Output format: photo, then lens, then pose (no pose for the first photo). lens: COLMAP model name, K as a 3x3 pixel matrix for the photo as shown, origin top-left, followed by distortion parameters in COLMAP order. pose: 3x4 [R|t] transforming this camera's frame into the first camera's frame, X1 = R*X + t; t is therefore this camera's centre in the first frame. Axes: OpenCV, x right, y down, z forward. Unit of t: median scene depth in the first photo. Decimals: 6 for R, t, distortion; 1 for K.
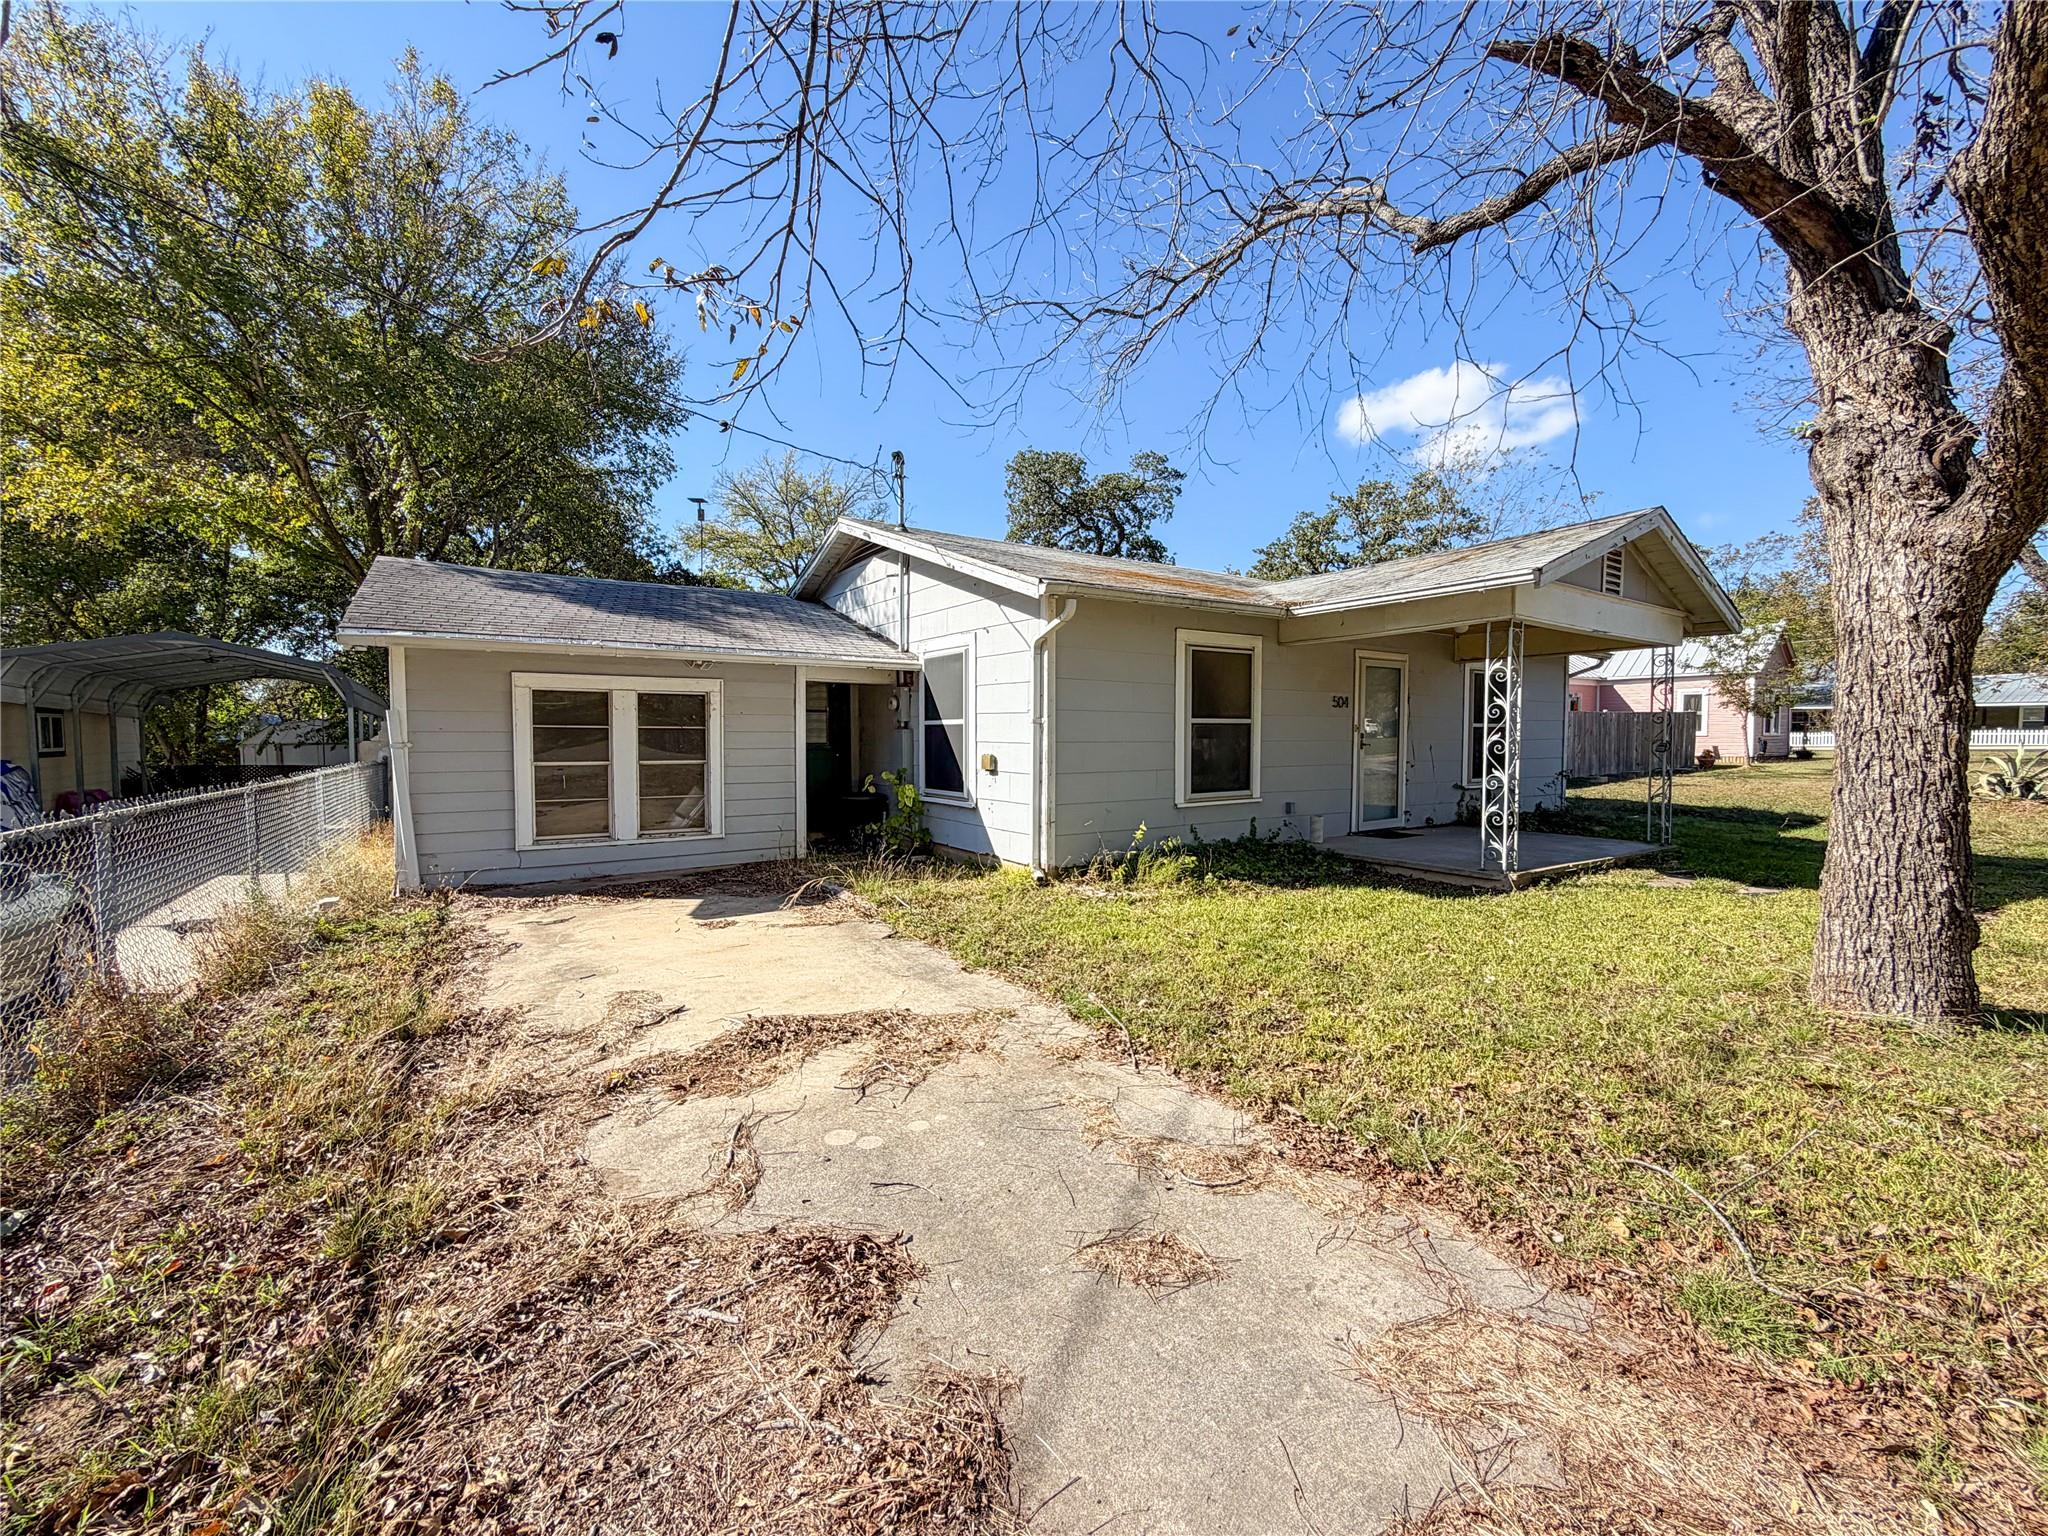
lens RADIAL K [[818.1, 0, 1010.5], [0, 818.1, 769.0], [0, 0, 1]] dist [0.001827, 0.000568]
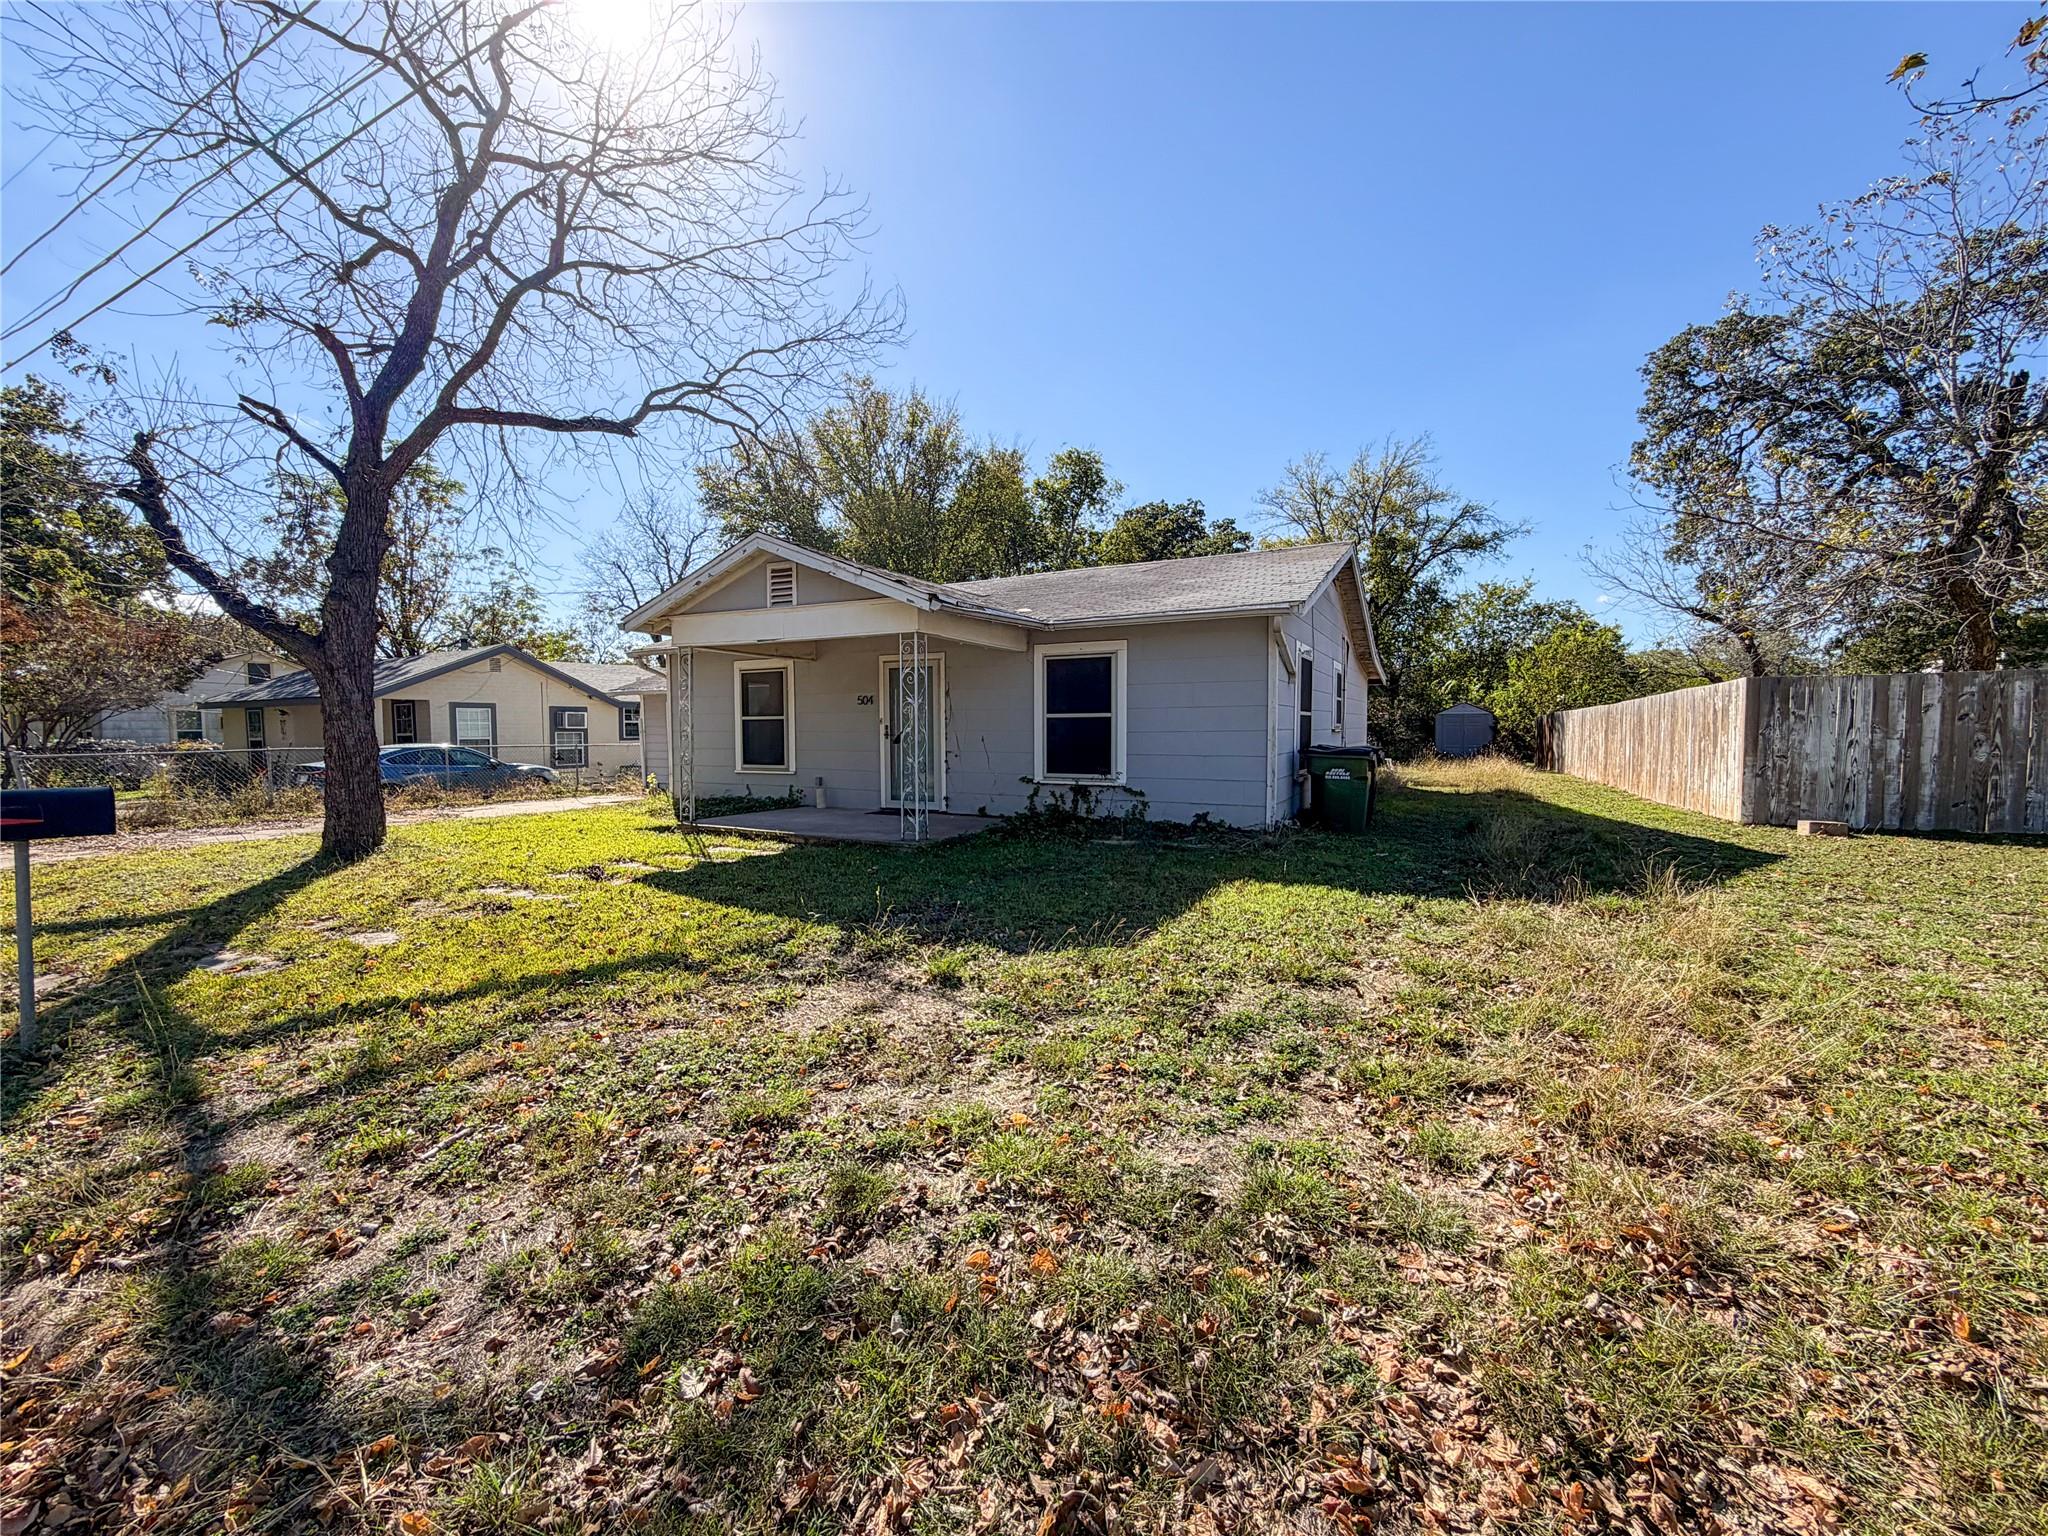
lens RADIAL K [[818.1, 0, 1022.6], [0, 818.1, 773.3], [0, 0, 1]] dist [0.001827, 0.000568]
pose [[0.485399, 0.048090, -0.872969, 1.812291], [-0.035318, 0.998750, 0.035381, -0.027212], [0.873579, 0.013658, 0.486491, 0.684332]]
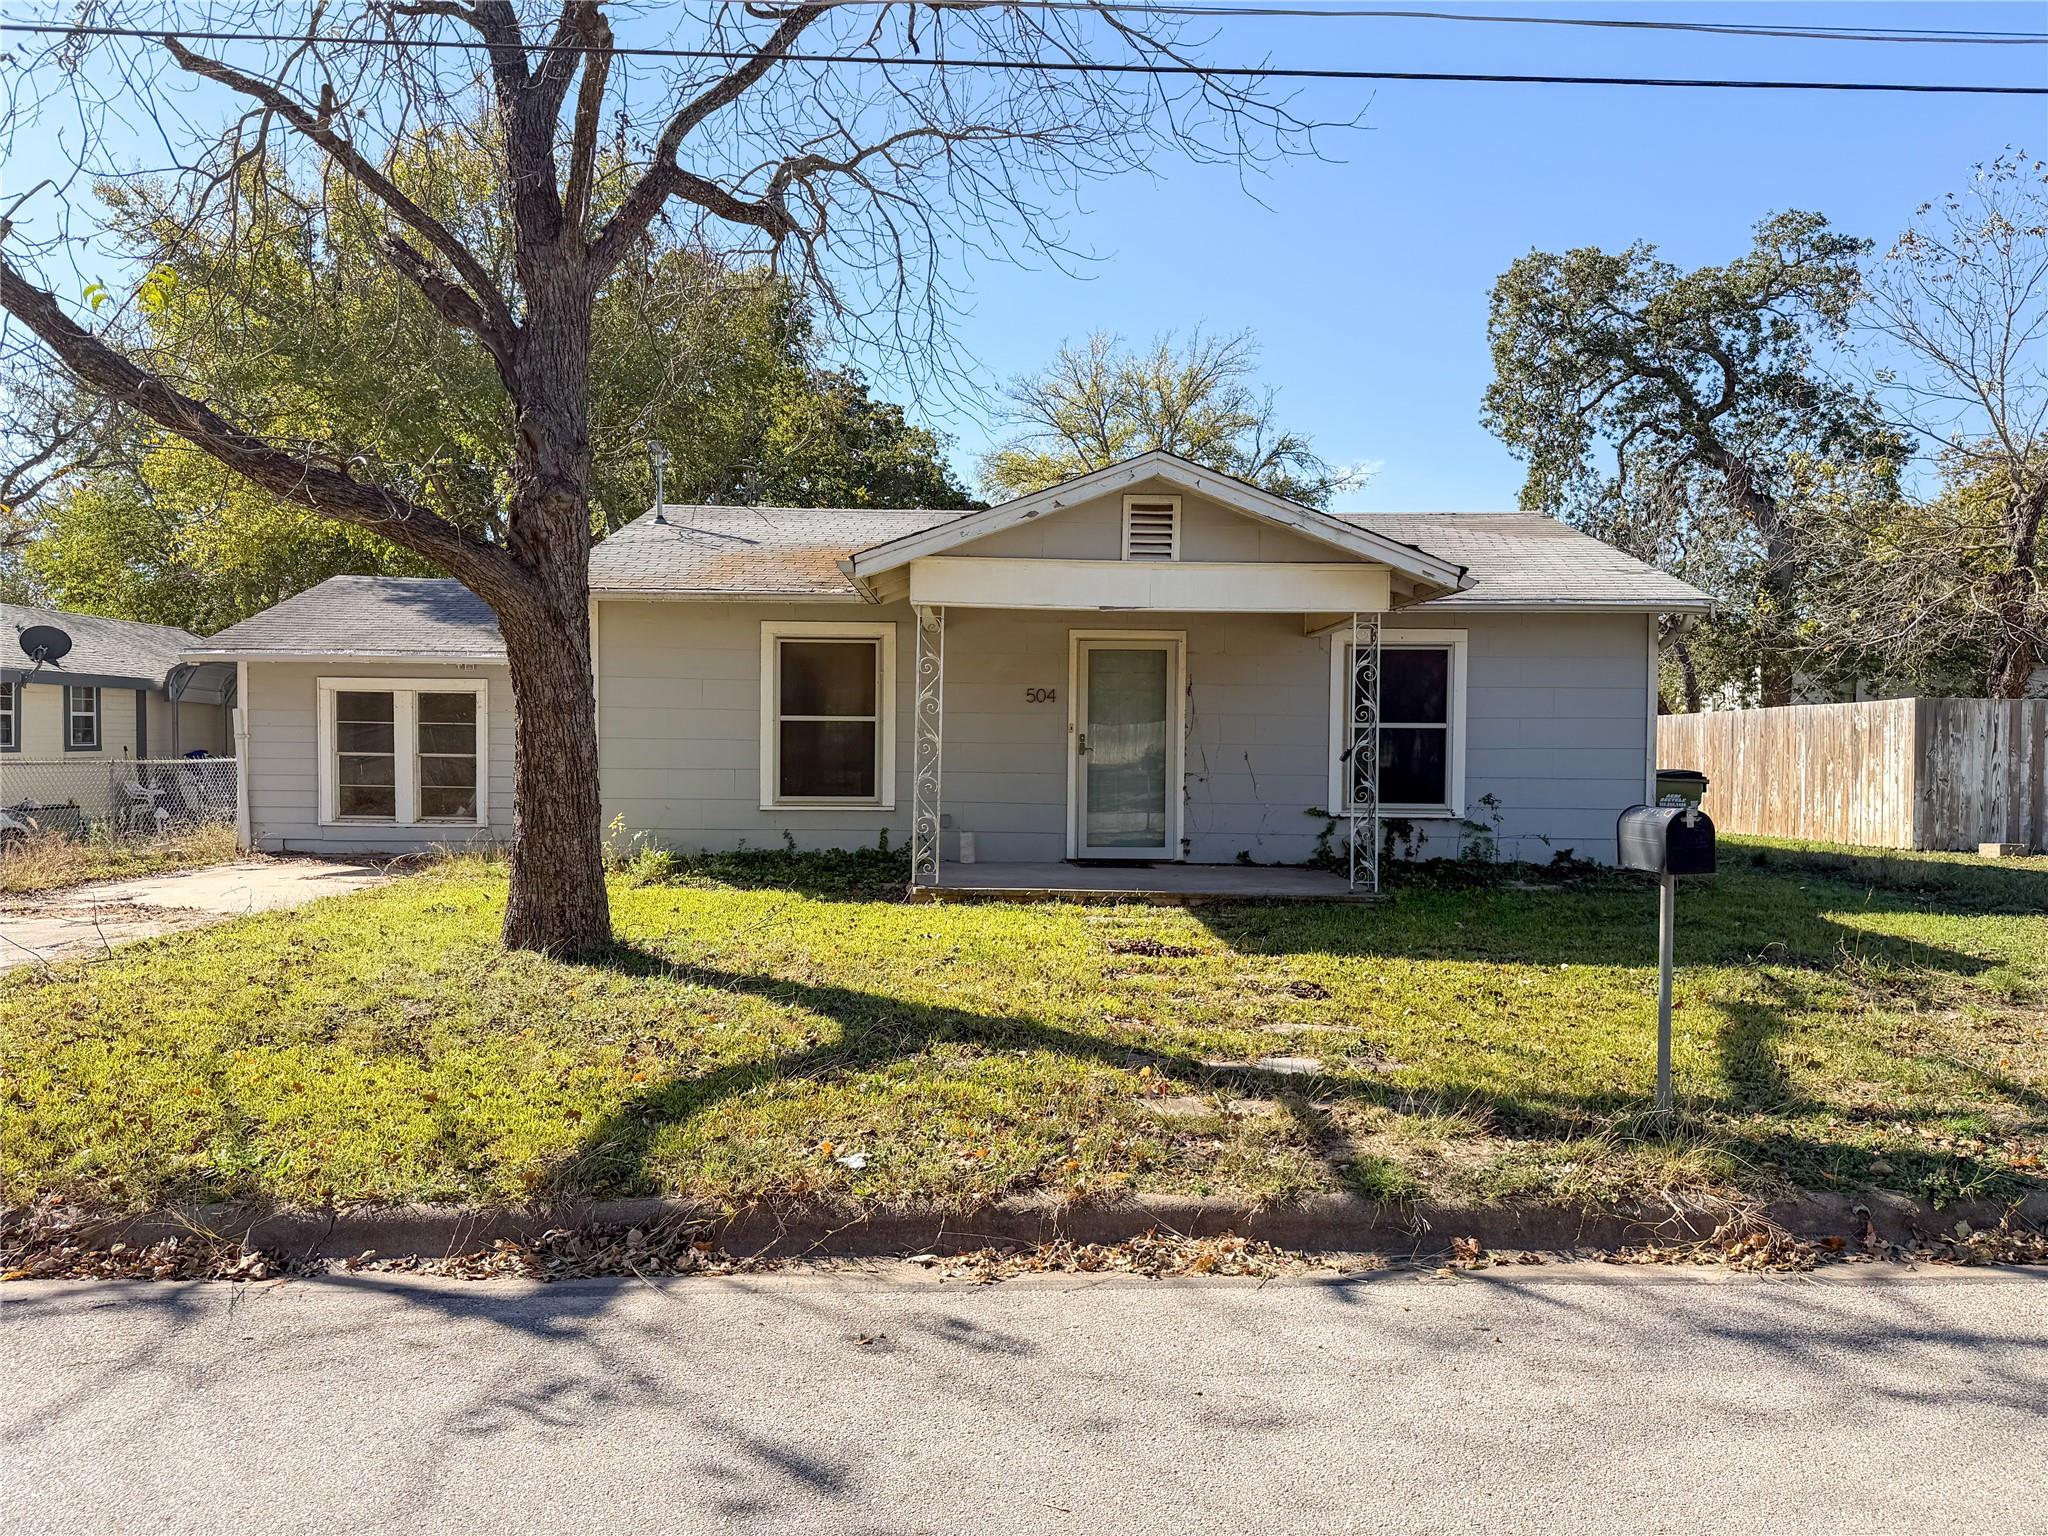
lens RADIAL K [[1447.3, 0, 1012.5], [0, 1447.3, 769.3], [0, 0, 1]] dist [0.034580, -0.002706]
pose [[0.843695, 0.019600, -0.536466, 1.296167], [-0.034352, 0.999256, -0.017518, 0.019125], [0.535723, 0.033209, 0.843740, -0.248260]]
